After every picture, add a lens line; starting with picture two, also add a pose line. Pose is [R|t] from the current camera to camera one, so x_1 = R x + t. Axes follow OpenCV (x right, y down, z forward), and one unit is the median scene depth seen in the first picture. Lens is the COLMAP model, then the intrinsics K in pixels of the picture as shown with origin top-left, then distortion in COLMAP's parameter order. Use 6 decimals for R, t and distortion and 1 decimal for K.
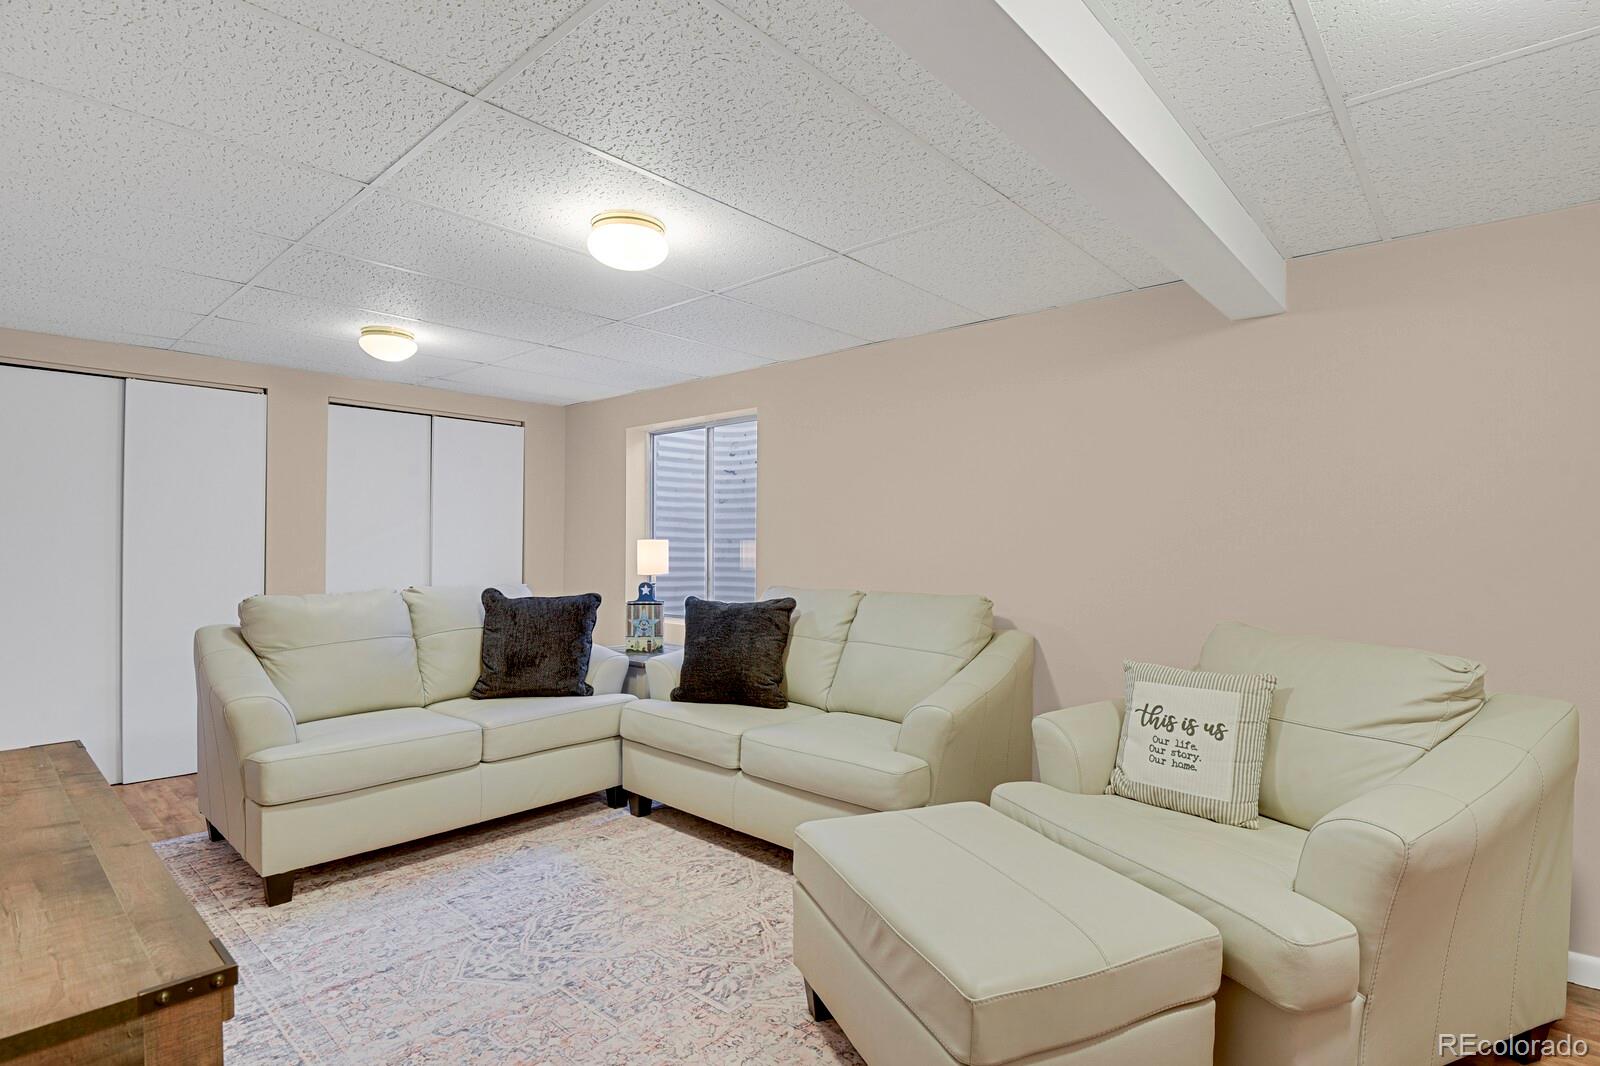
lens RADIAL K [[786.1, 0, 799.2], [0, 786.1, 538.9], [0, 0, 1]] dist [-0.030188, -0.000887]
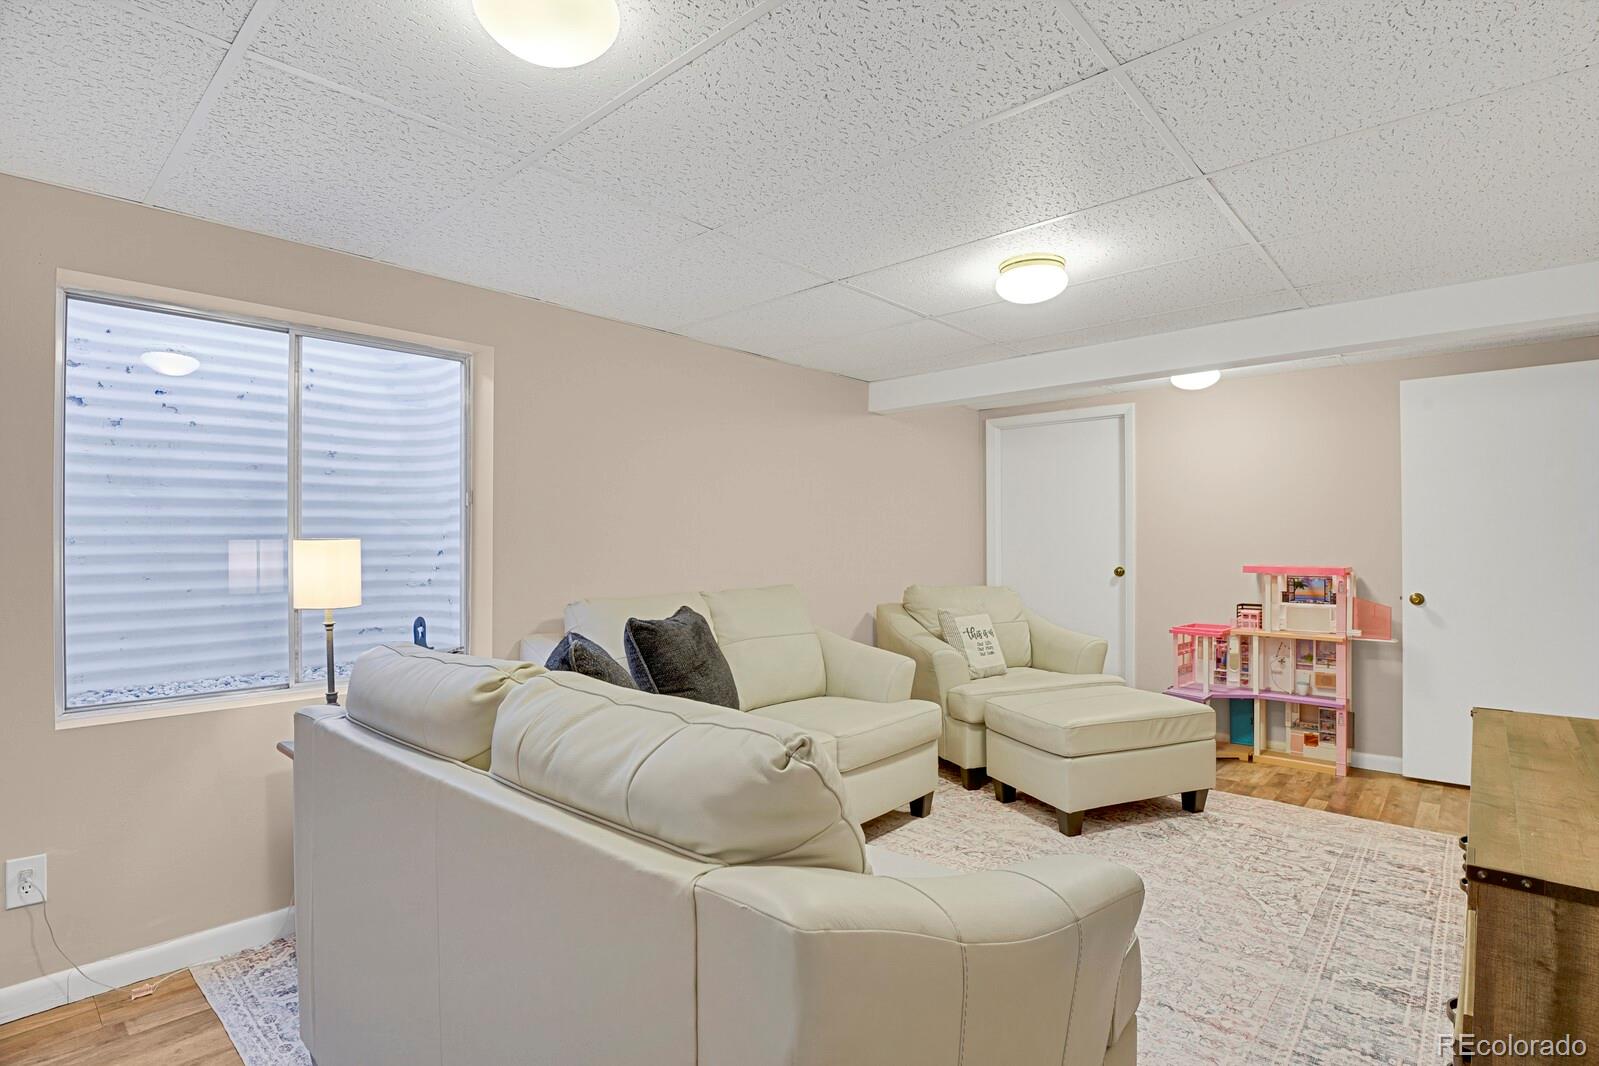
lens RADIAL K [[785.6, 0, 798.7], [0, 785.6, 538.9], [0, 0, 1]] dist [-0.030188, -0.000887]
pose [[-0.000813, 0.000265, 1.000000, -1.098814], [-0.003499, 0.999994, -0.000268, 0.000933], [-0.999994, -0.003499, -0.000812, 1.086203]]
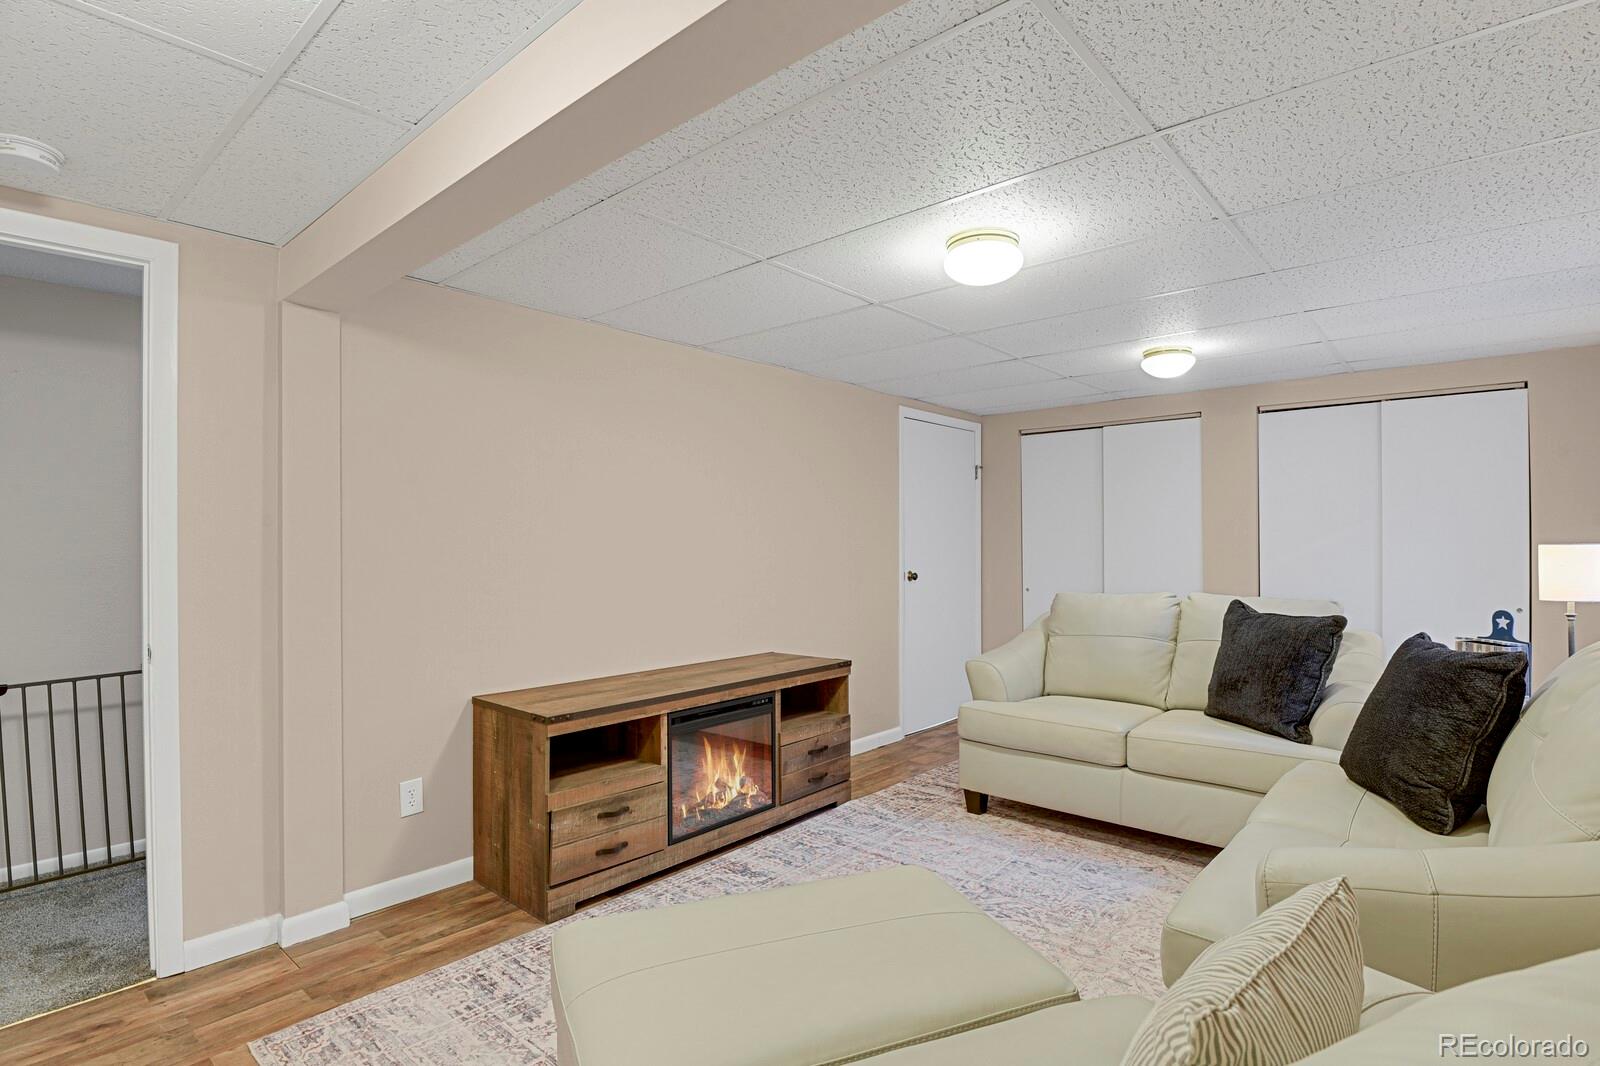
lens RADIAL K [[786.4, 0, 803.9], [0, 786.4, 558.7], [0, 0, 1]] dist [-0.053384, -0.000394]
pose [[0.011522, 0.016295, -0.999801, 0.626191], [0.007673, 0.999836, 0.016384, -0.003929], [0.999904, -0.007861, 0.011395, 0.609972]]
